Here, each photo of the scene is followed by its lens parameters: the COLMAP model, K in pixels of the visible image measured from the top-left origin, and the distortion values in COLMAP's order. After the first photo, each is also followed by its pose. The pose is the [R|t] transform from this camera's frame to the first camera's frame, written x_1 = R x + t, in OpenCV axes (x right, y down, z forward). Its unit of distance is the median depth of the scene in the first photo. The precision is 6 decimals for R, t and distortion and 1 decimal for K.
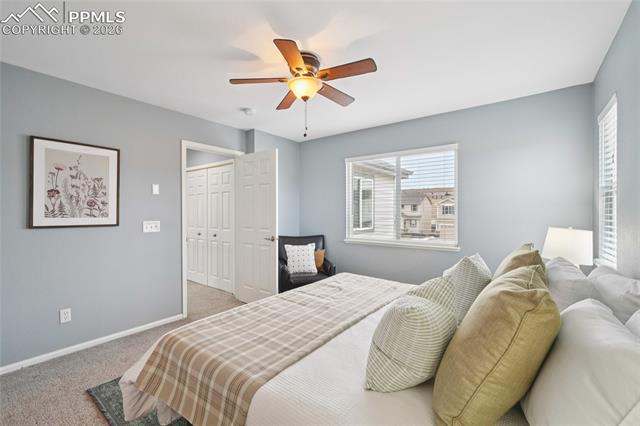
lens RADIAL K [[278.7, 0, 321.4], [0, 278.7, 211.5], [0, 0, 1]] dist [-0.002486, -0.000188]
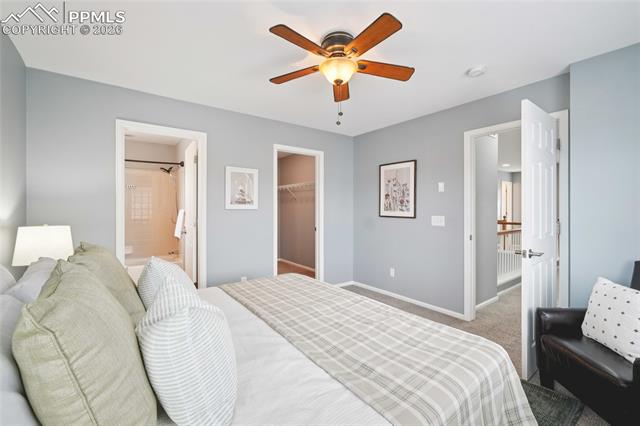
lens RADIAL K [[278.7, 0, 321.4], [0, 278.7, 211.5], [0, 0, 1]] dist [-0.002486, -0.000188]
pose [[-0.280140, 0.015022, -0.959841, 0.712954], [-0.000080, 0.999877, 0.015672, -0.001317], [0.959959, 0.004467, -0.280105, 1.033873]]
